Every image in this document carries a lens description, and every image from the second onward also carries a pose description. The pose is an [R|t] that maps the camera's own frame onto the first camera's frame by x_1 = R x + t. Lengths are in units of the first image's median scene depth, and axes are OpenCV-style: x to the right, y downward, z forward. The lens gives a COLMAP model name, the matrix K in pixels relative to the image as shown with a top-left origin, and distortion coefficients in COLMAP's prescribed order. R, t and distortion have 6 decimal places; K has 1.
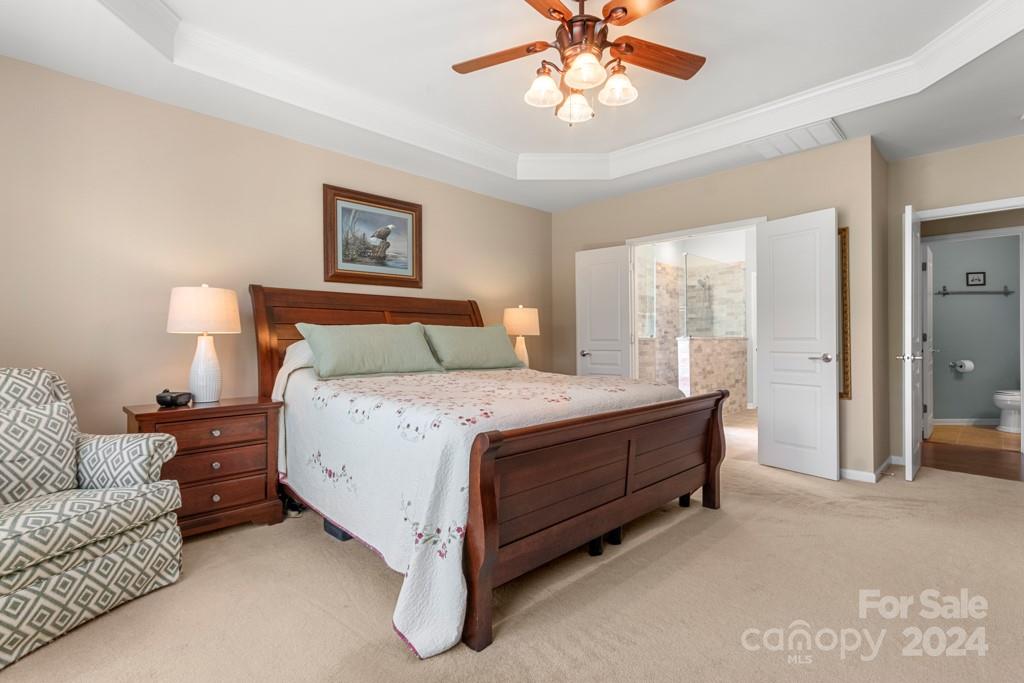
lens RADIAL K [[482.8, 0, 508.9], [0, 482.8, 337.2], [0, 0, 1]] dist [0.004865, 0.000803]
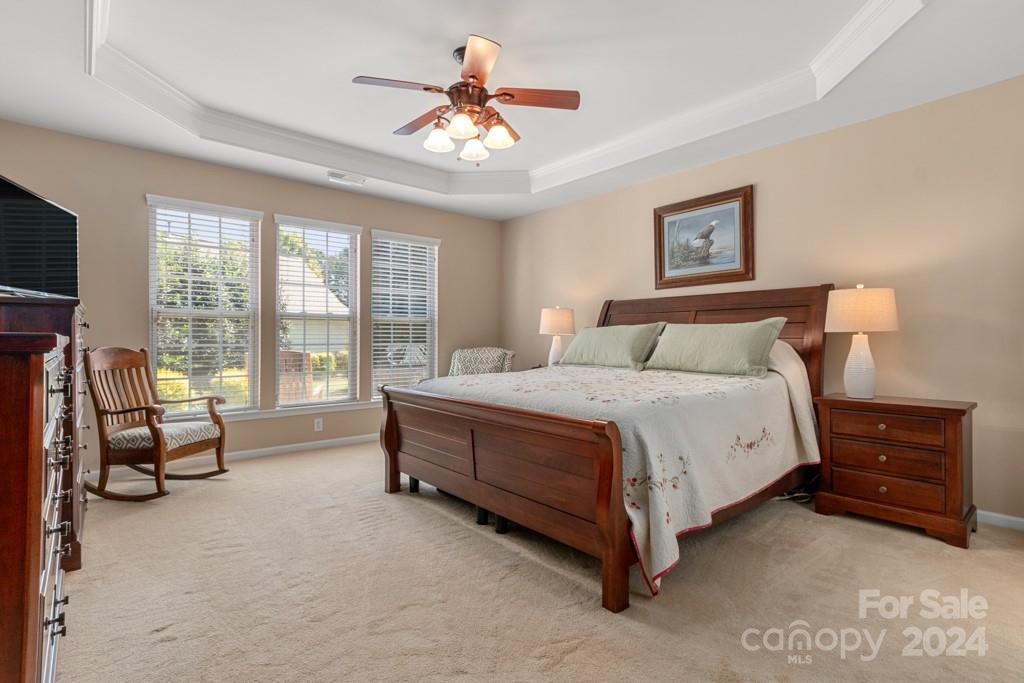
lens RADIAL K [[482.8, 0, 517.0], [0, 482.8, 339.7], [0, 0, 1]] dist [0.004865, 0.000803]
pose [[-0.057035, 0.006747, -0.998349, 0.811138], [0.003478, 0.999972, 0.006559, -0.000016], [0.998366, -0.003098, -0.057057, 0.701712]]
